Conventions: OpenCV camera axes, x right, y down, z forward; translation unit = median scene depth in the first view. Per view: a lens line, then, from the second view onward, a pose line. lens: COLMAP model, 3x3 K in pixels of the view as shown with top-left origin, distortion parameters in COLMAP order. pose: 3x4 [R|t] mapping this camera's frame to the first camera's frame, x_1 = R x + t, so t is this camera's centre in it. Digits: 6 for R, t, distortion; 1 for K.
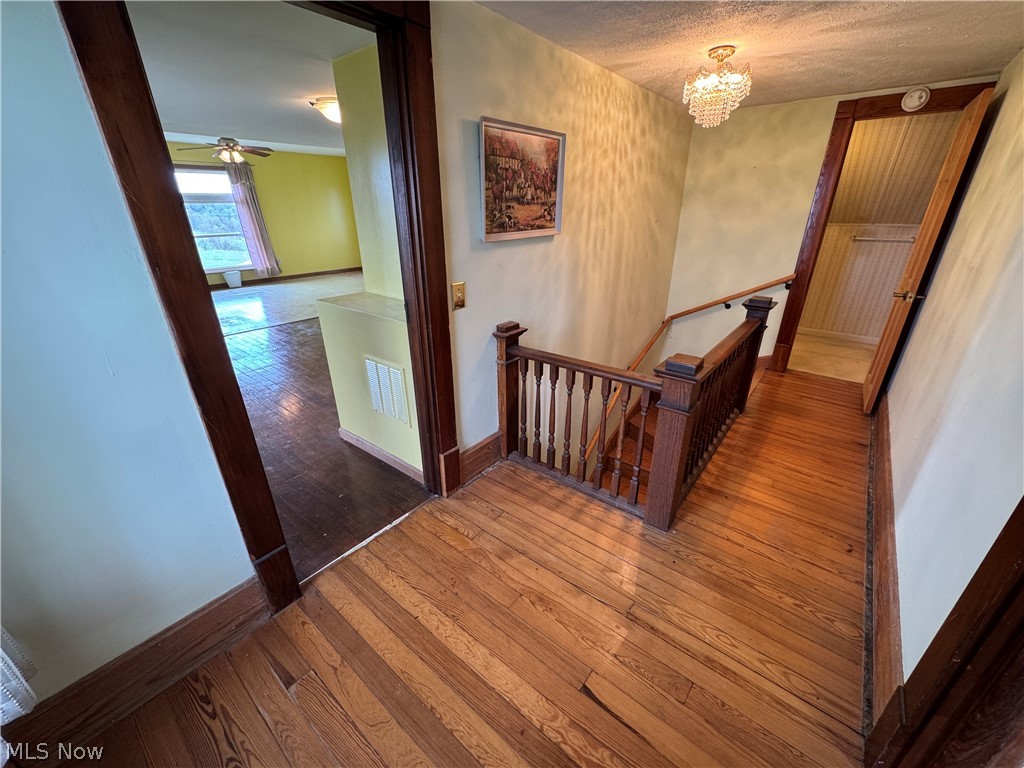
lens RADIAL K [[408.7, 0, 512.9], [0, 408.7, 384.6], [0, 0, 1]] dist [-0.000379, -0.000142]
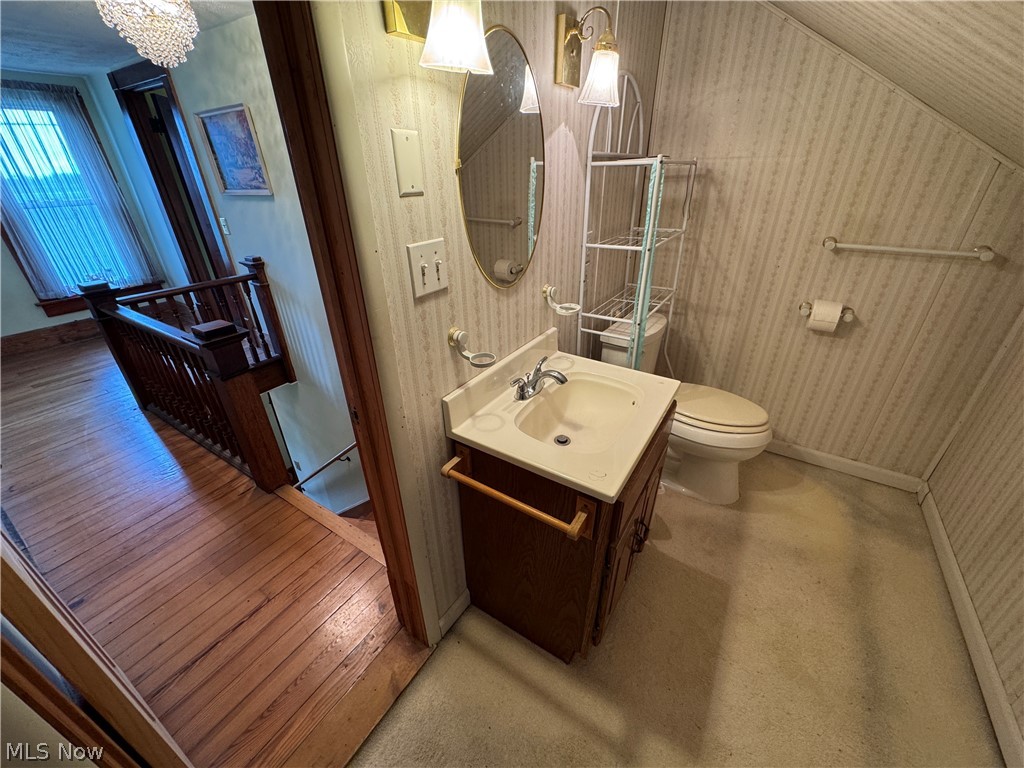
lens RADIAL K [[408.7, 0, 509.9], [0, 408.7, 383.9], [0, 0, 1]] dist [-0.000379, -0.000142]
pose [[0.103577, 0.468448, -0.877399, 1.519667], [-0.380636, 0.833659, 0.400161, -0.684428], [0.918906, 0.292522, 0.264656, 1.569993]]
